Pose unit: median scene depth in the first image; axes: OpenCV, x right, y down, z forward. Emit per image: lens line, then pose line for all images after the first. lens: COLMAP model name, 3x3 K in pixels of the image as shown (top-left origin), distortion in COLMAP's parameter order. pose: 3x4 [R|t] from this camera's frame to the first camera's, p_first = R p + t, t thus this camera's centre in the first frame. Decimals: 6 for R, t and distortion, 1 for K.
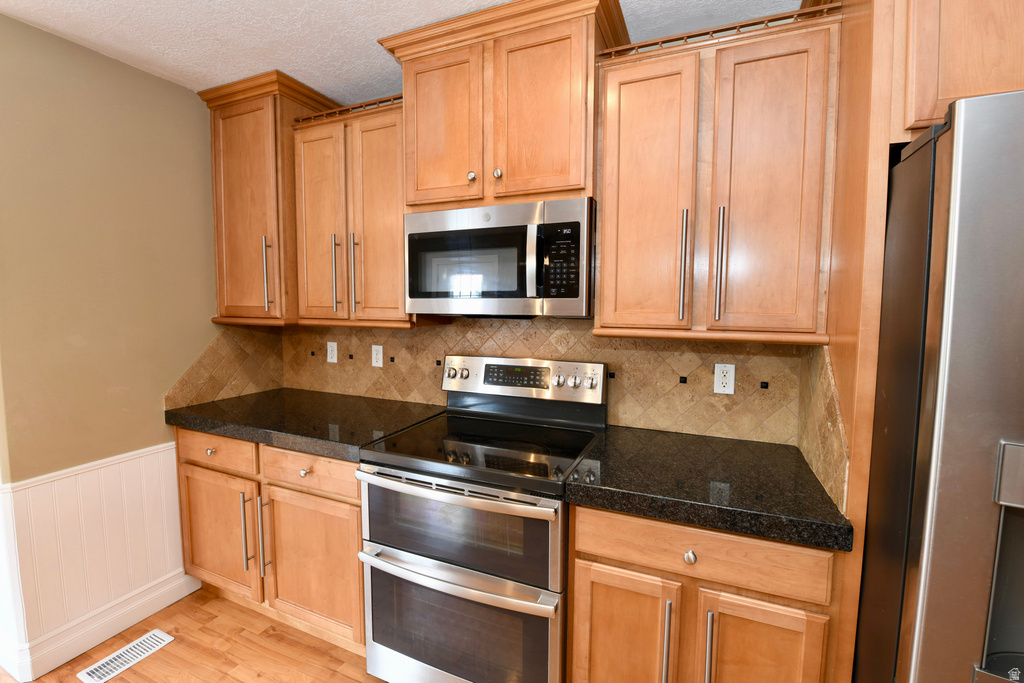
lens RADIAL K [[442.9, 0, 511.5], [0, 442.9, 337.3], [0, 0, 1]] dist [-0.007350, -0.007843]
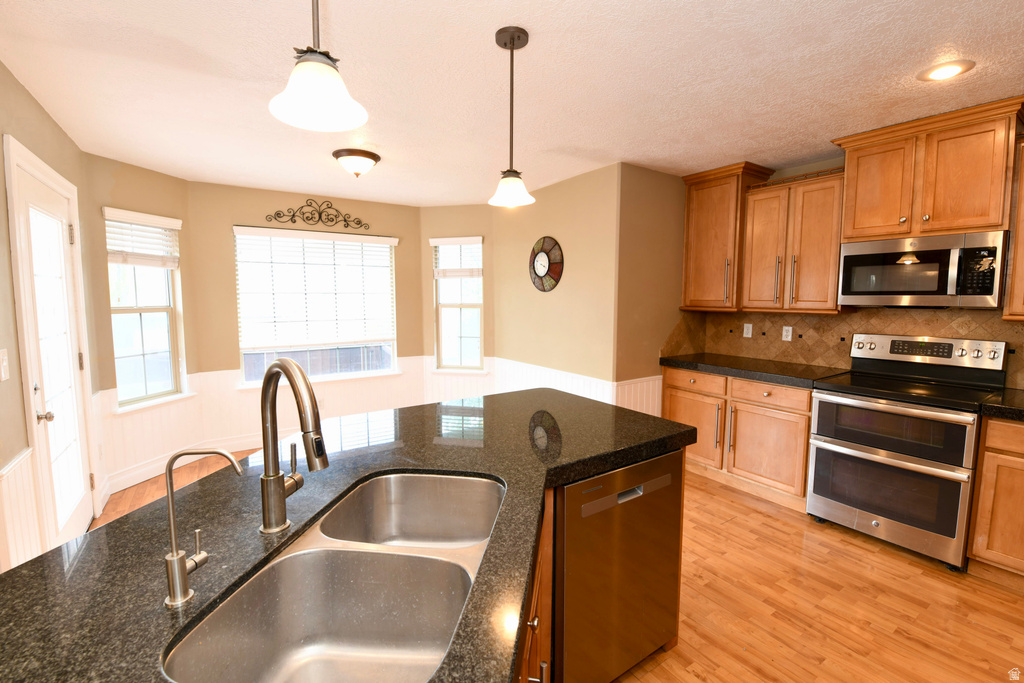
lens RADIAL K [[442.9, 0, 511.5], [0, 442.9, 337.3], [0, 0, 1]] dist [-0.007350, -0.007843]
pose [[0.837888, 0.045987, -0.543902, -0.343120], [-0.039699, 0.998940, 0.023303, 0.071703], [0.544397, 0.002067, 0.838825, -0.956289]]
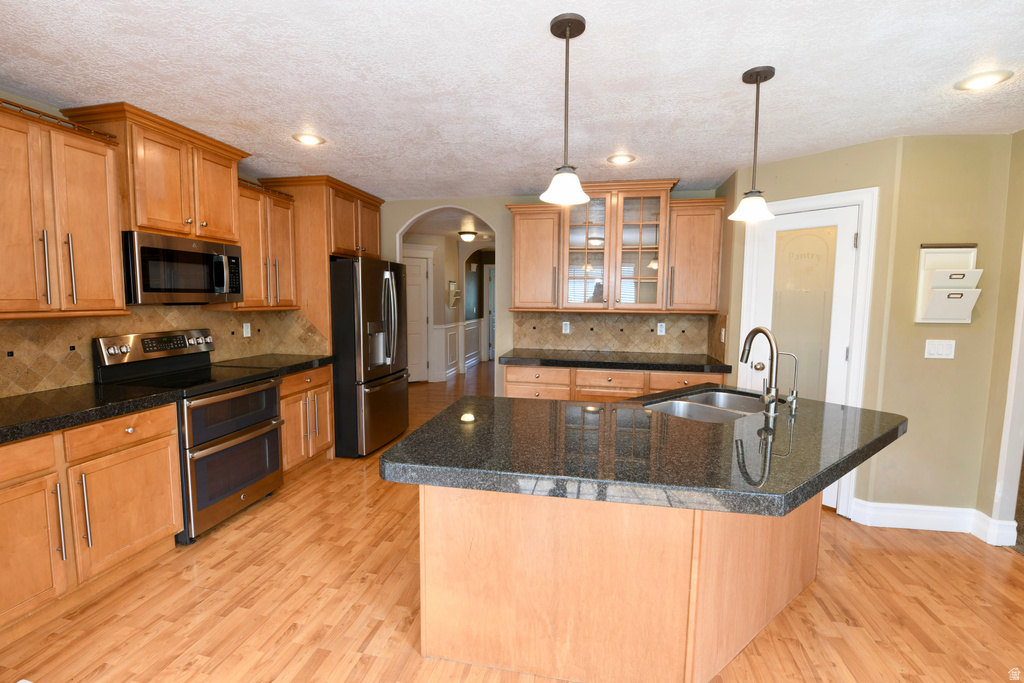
lens RADIAL K [[442.9, 0, 511.5], [0, 442.9, 337.3], [0, 0, 1]] dist [-0.007350, -0.007843]
pose [[-0.208961, -0.094265, 0.973370, -1.749530], [0.063269, 0.991955, 0.109647, -0.024536], [-0.975875, 0.084496, -0.201316, 0.148123]]
